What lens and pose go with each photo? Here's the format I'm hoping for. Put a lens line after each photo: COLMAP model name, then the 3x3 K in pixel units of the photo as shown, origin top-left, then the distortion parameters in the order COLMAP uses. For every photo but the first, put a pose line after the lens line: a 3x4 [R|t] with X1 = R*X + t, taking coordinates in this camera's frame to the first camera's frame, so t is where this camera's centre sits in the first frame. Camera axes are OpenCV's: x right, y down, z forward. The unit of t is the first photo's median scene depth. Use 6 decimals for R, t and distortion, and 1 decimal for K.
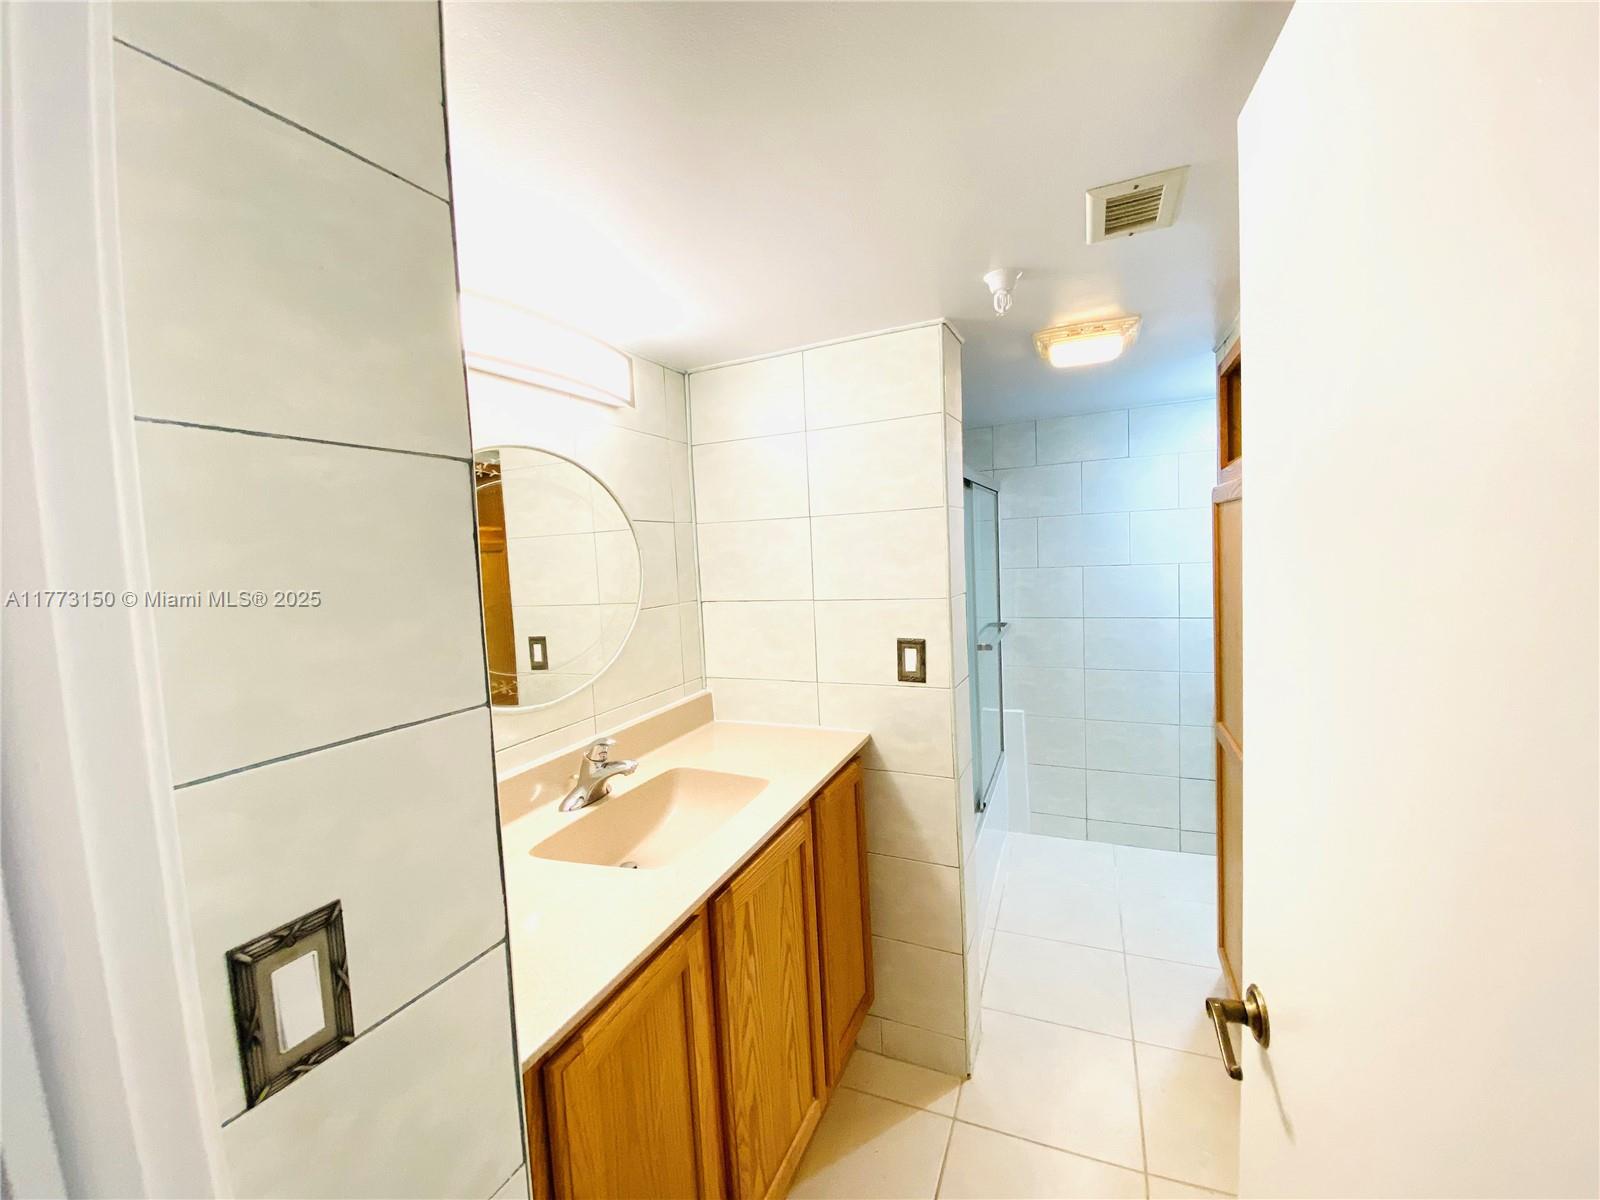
lens RADIAL K [[650.4, 0, 793.7], [0, 650.4, 592.8], [0, 0, 1]] dist [-0.001696, -0.009925]
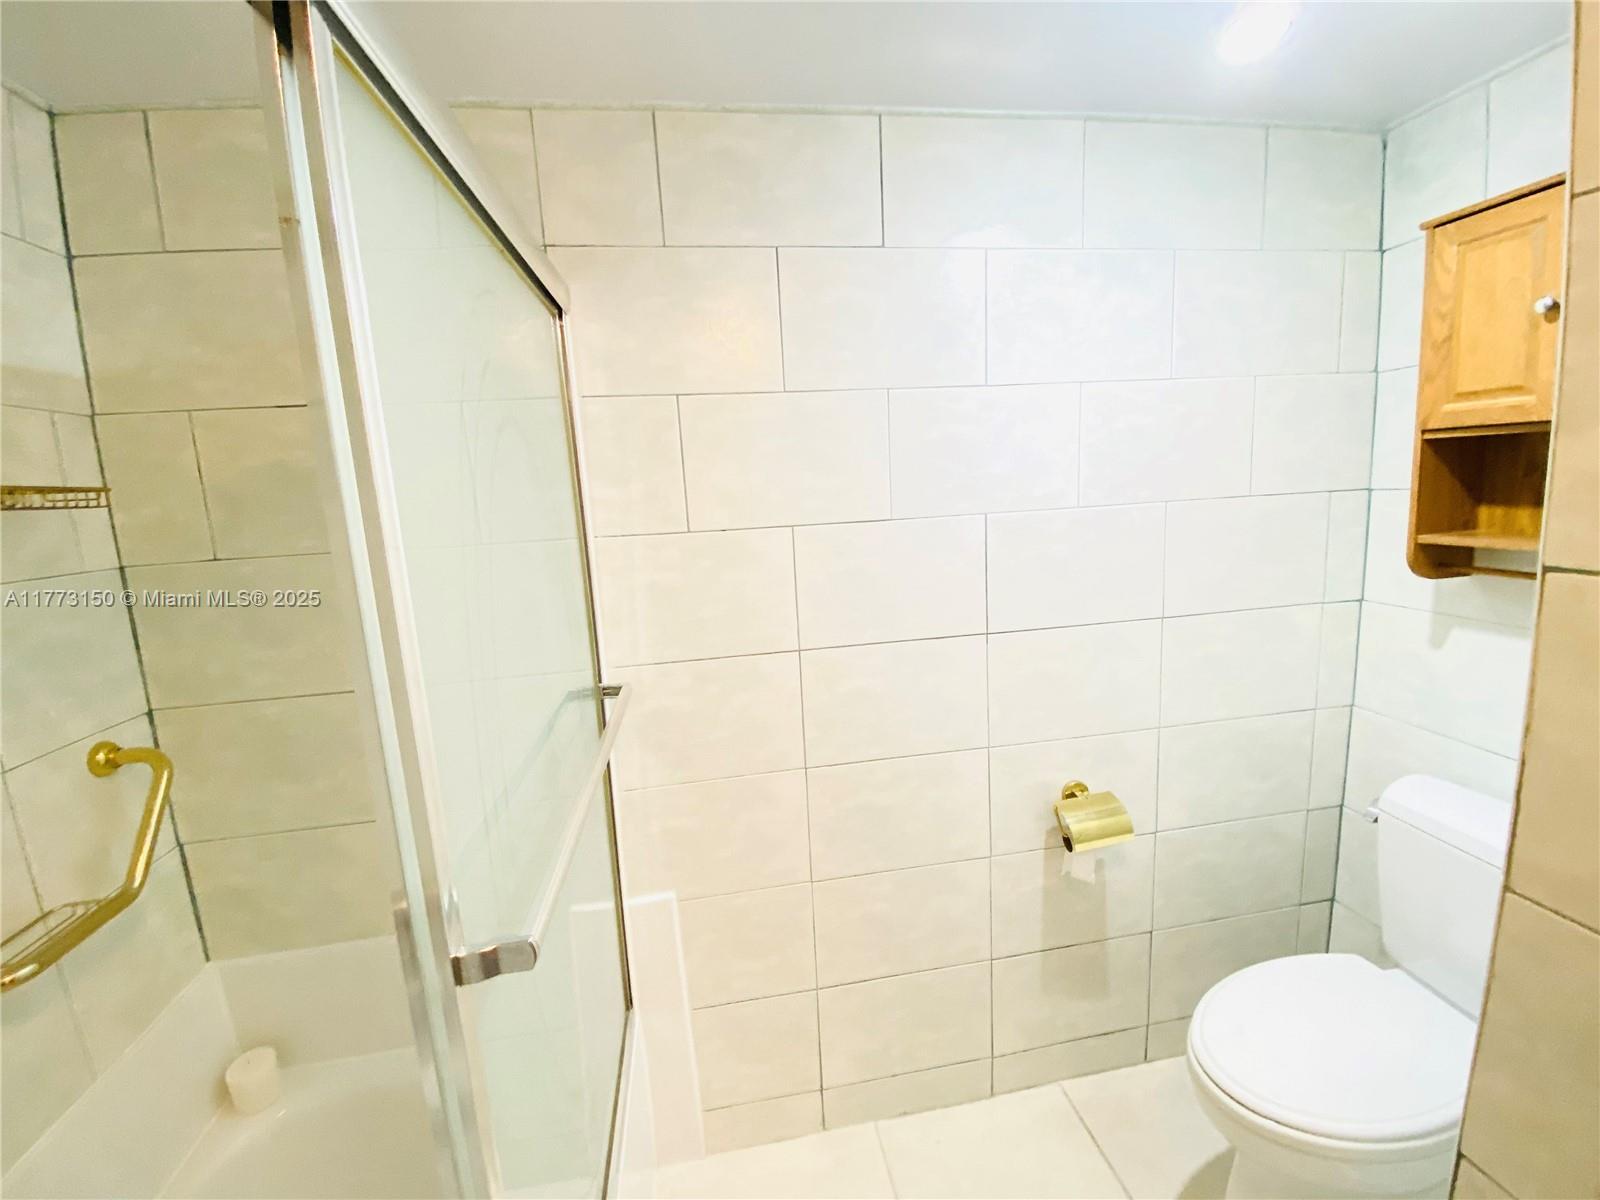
lens RADIAL K [[650.4, 0, 797.7], [0, 650.4, 591.6], [0, 0, 1]] dist [-0.001696, -0.009925]
pose [[0.845047, -0.074015, 0.529544, 0.182754], [0.042452, 0.996534, 0.071543, -0.024588], [-0.533004, -0.037977, 0.845260, 0.523616]]
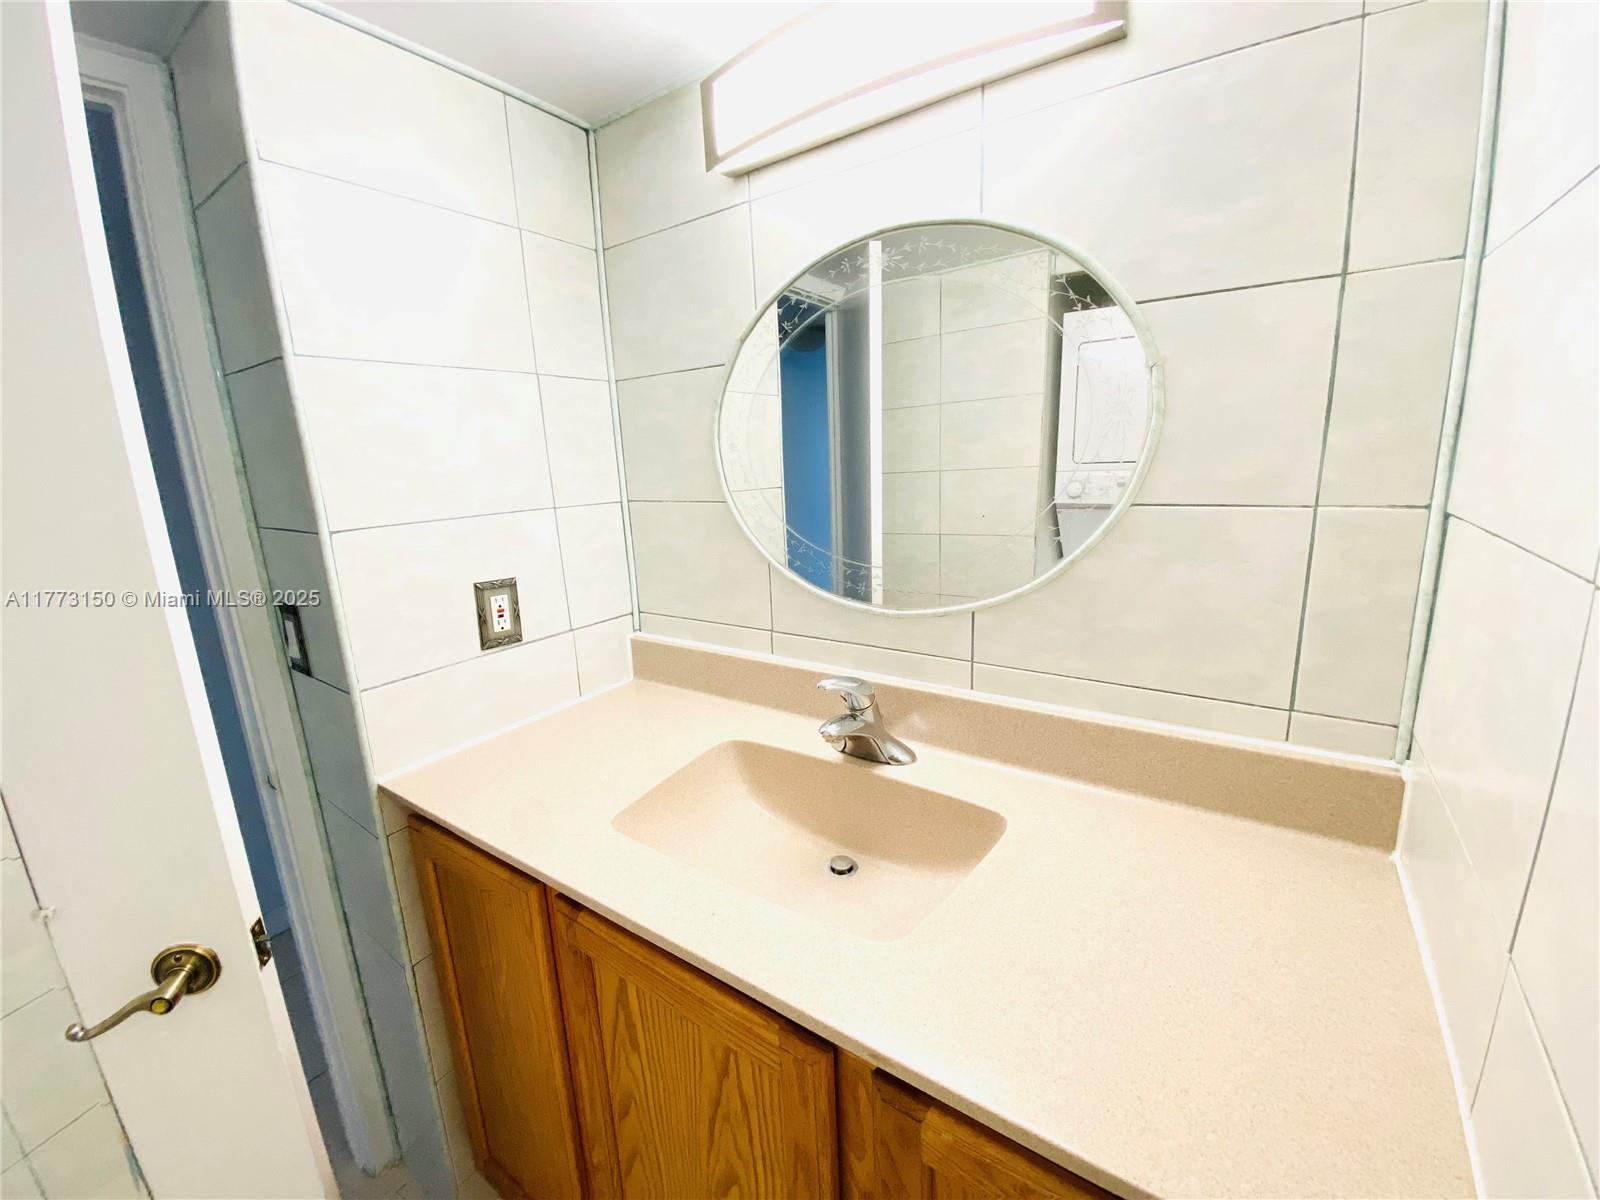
lens RADIAL K [[650.4, 0, 794.5], [0, 650.4, 590.4], [0, 0, 1]] dist [-0.001696, -0.009925]
pose [[-0.203608, 0.259530, -0.944027, 0.341269], [-0.007398, 0.963790, 0.266559, -0.047271], [0.979024, 0.061257, -0.194316, 1.084278]]
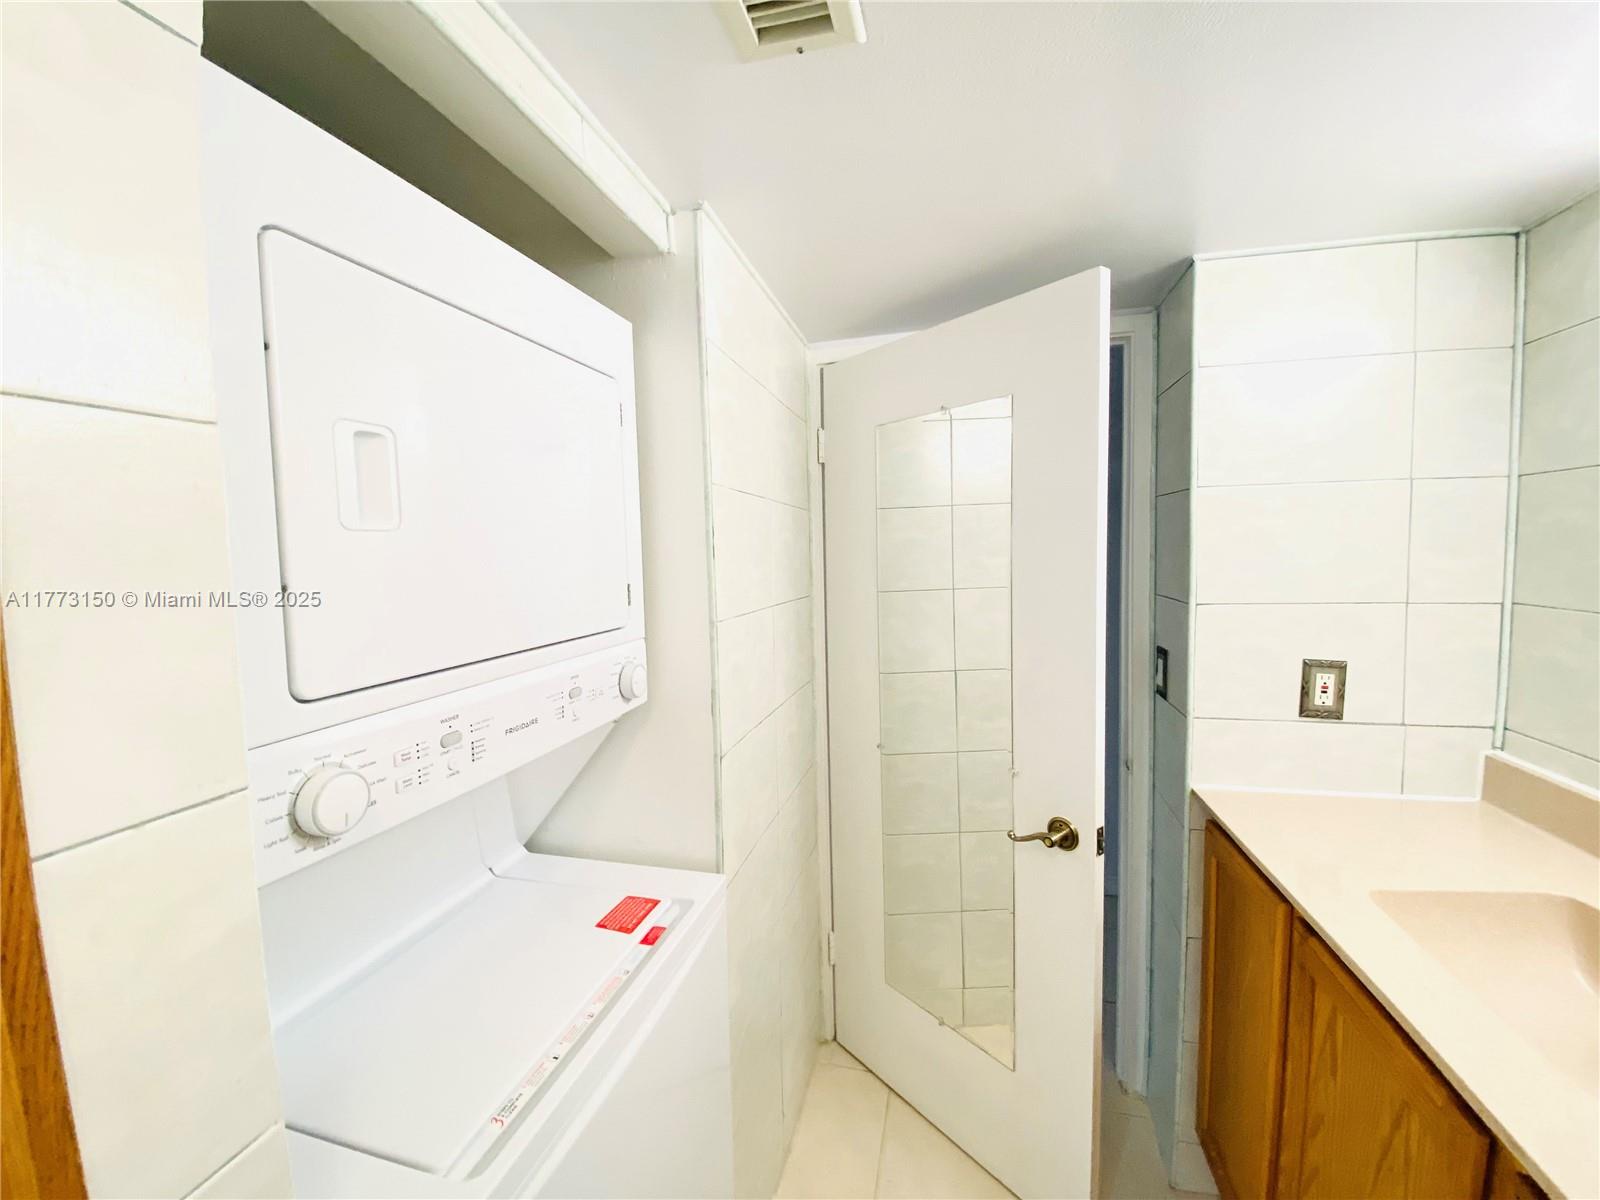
lens RADIAL K [[650.4, 0, 799.9], [0, 650.4, 589.5], [0, 0, 1]] dist [-0.001696, -0.009925]
pose [[-0.986229, 0.079622, -0.144957, 0.507268], [0.060054, 0.989066, 0.134693, -0.107486], [0.154096, 0.124133, -0.980227, 1.325738]]
